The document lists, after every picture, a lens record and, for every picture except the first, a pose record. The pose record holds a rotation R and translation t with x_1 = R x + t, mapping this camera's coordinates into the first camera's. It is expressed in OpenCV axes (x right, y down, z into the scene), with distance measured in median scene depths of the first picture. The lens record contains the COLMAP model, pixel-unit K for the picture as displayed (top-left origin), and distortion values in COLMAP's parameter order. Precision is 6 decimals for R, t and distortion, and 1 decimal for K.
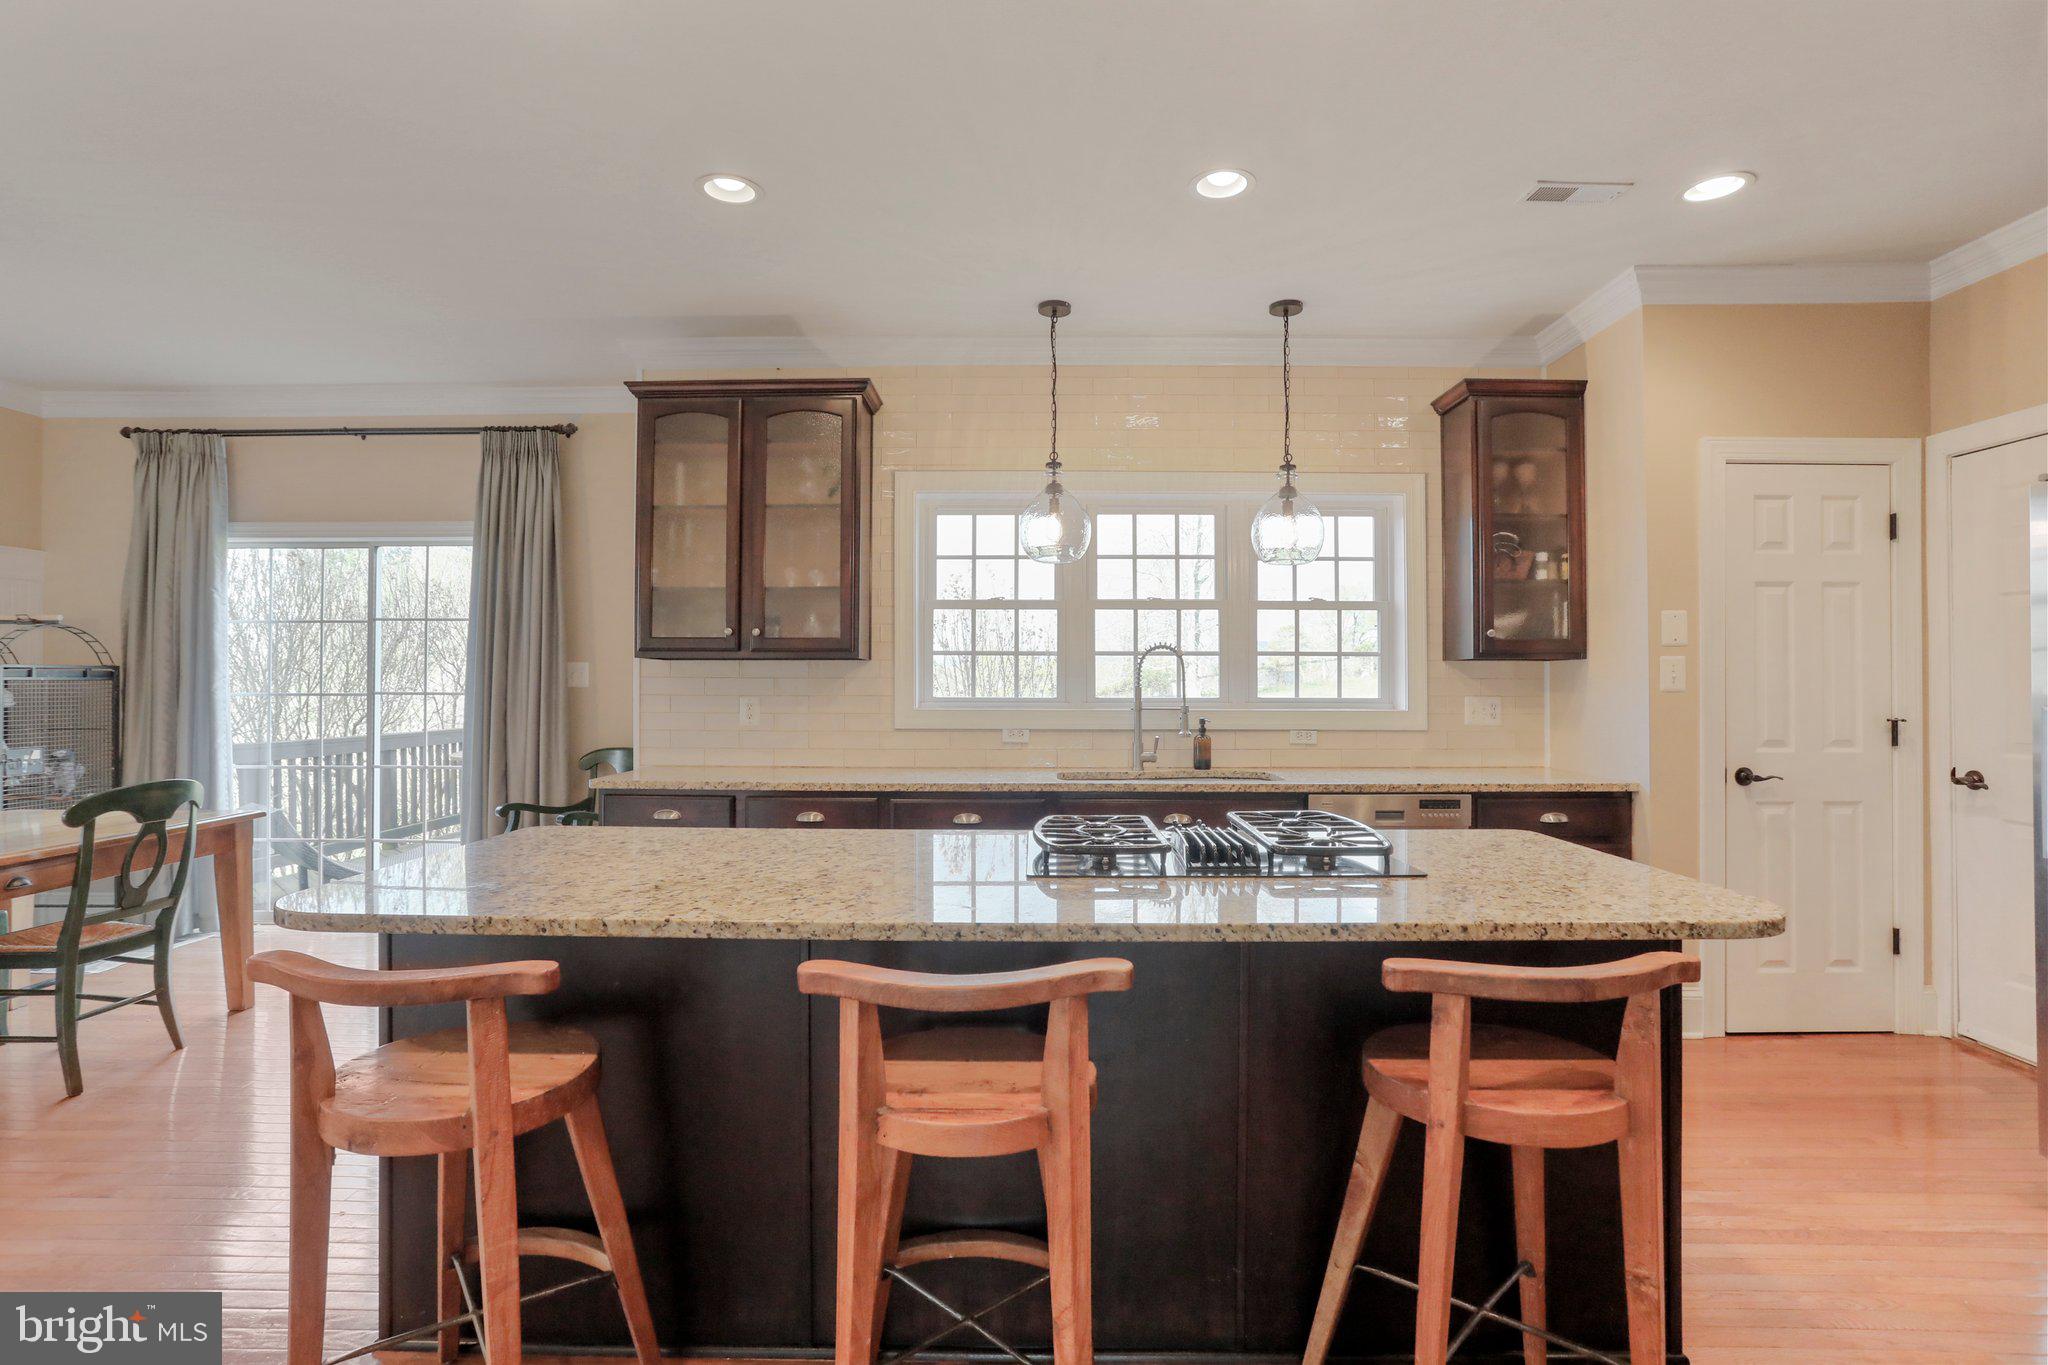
lens RADIAL K [[992.4, 0, 1010.3], [0, 992.4, 668.5], [0, 0, 1]] dist [-0.047109, 0.025121]
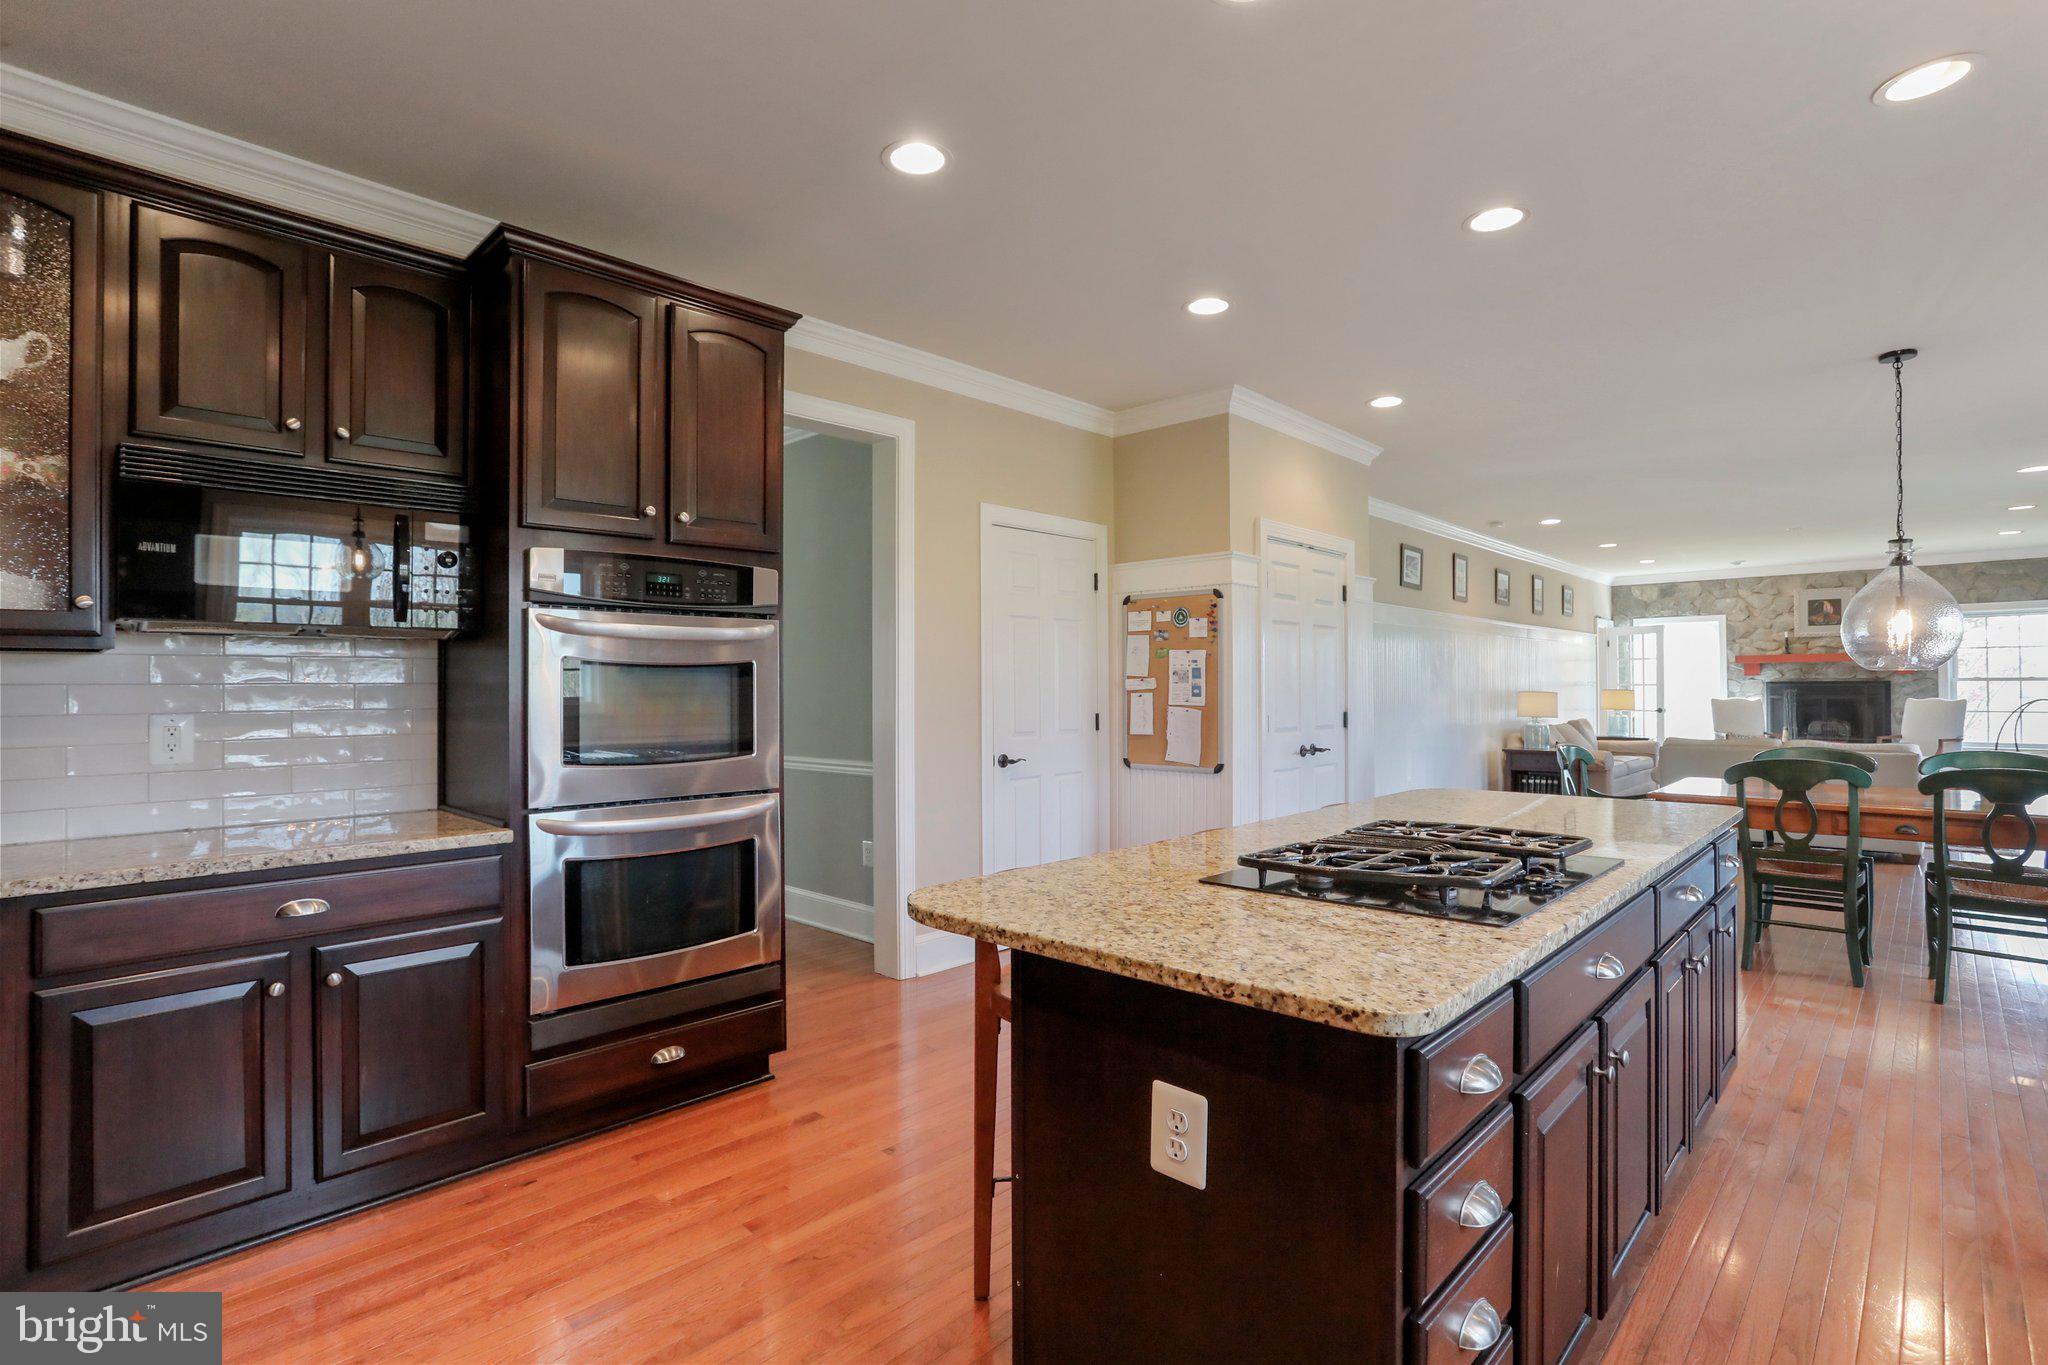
lens RADIAL K [[992.4, 0, 1013.2], [0, 992.4, 679.1], [0, 0, 1]] dist [-0.047109, 0.025121]
pose [[-0.675348, -0.003646, -0.737490, 0.578644], [0.018039, 0.999607, -0.021460, 0.008990], [0.737279, -0.027797, -0.675016, 0.679877]]
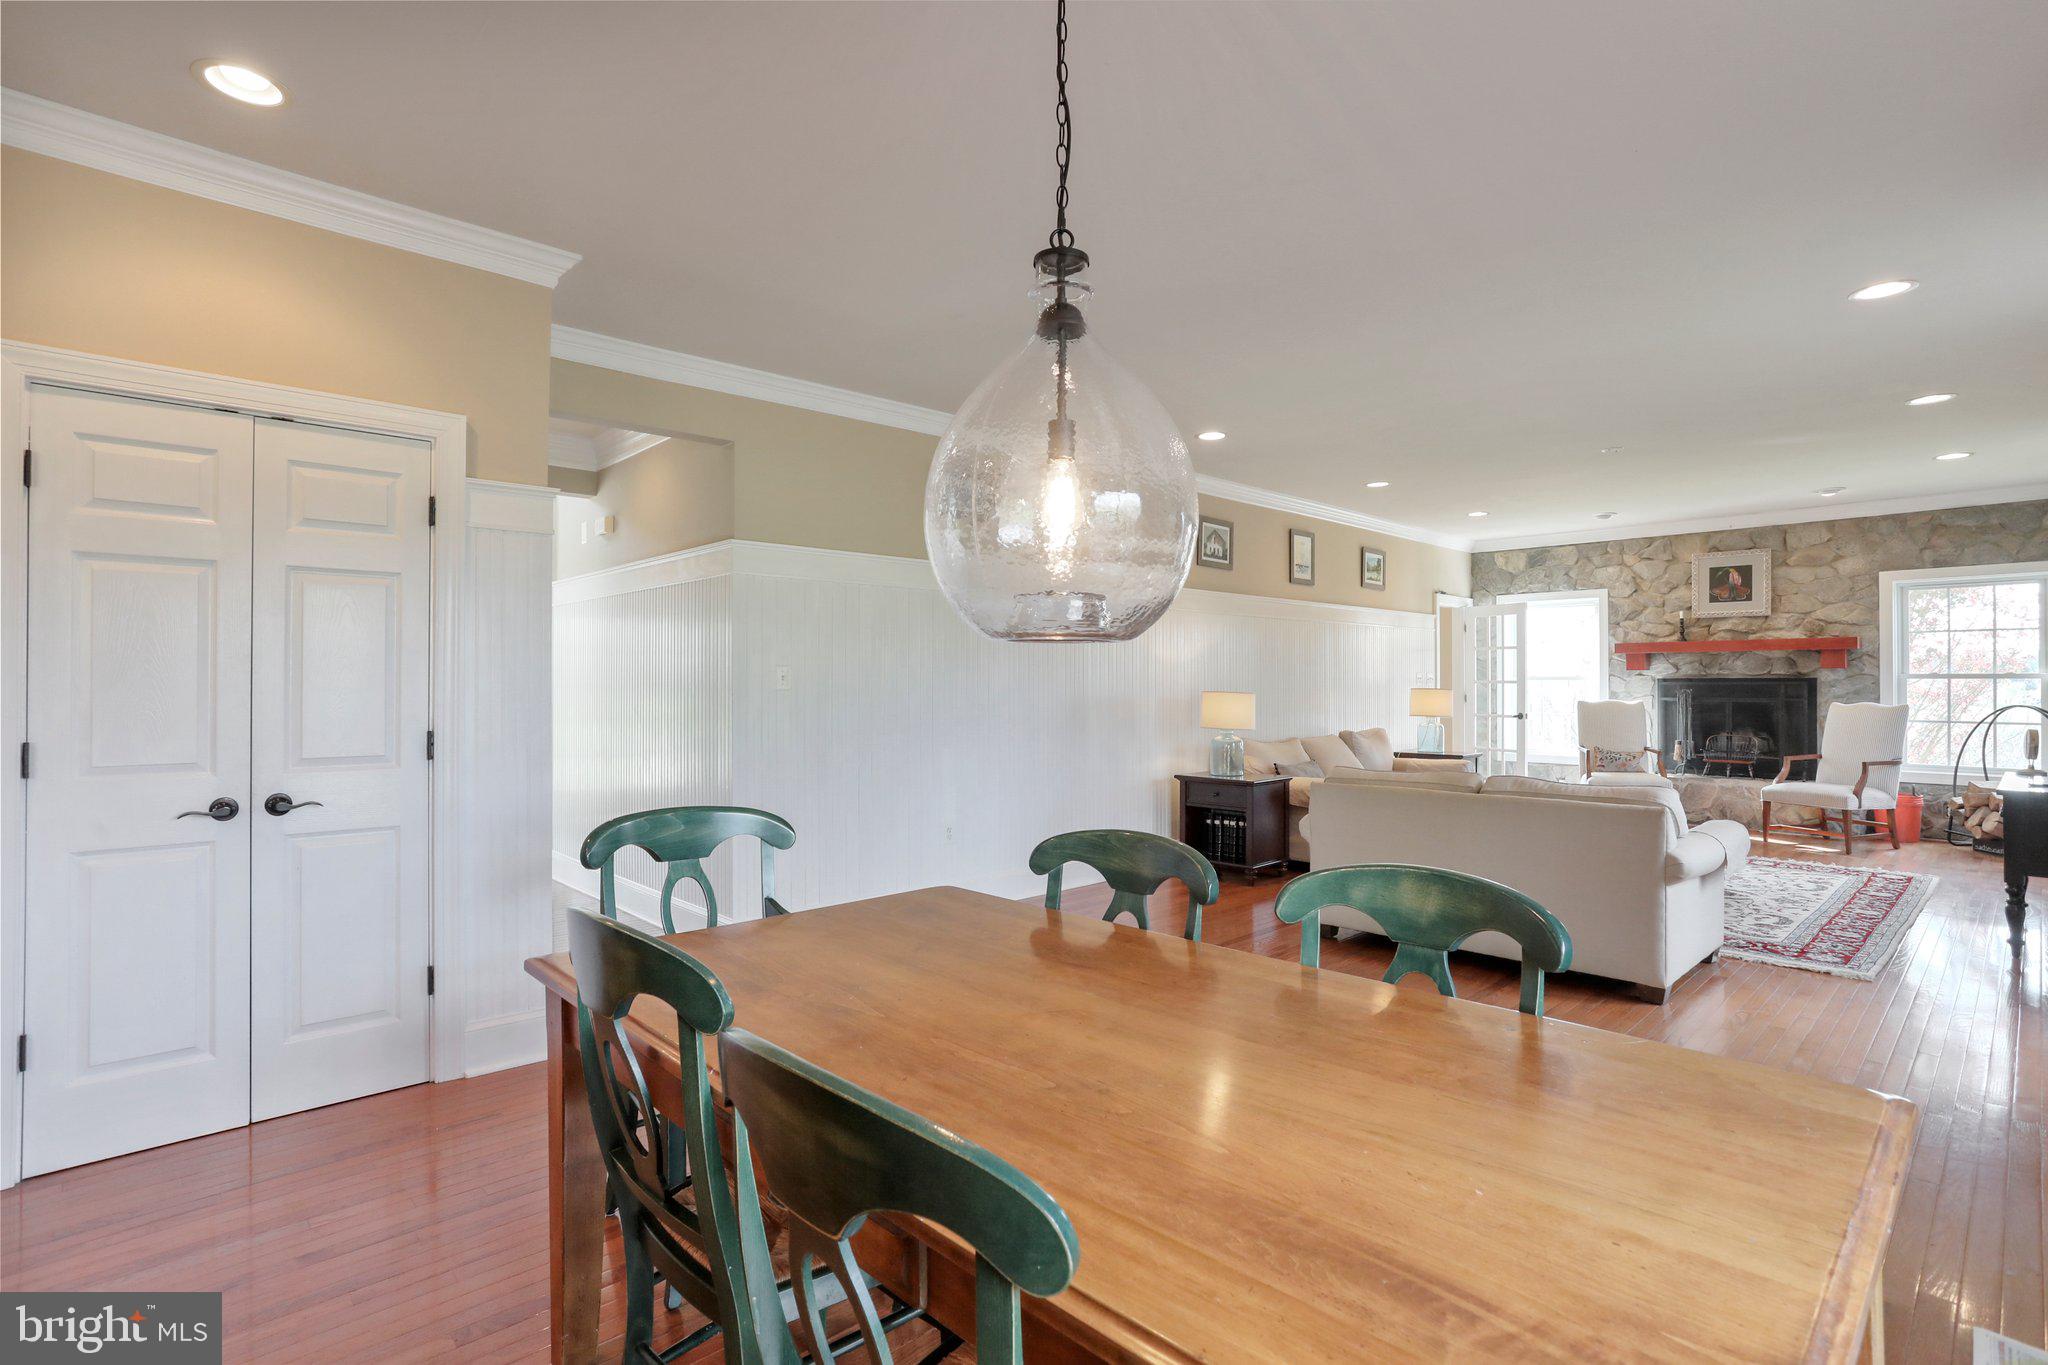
lens RADIAL K [[992.4, 0, 1010.8], [0, 992.4, 677.4], [0, 0, 1]] dist [-0.047109, 0.025121]
pose [[-0.714345, -0.001612, -0.699791, -0.542436], [0.014186, 0.999759, -0.016784, 0.008637], [0.699650, -0.021916, -0.714150, 0.916981]]
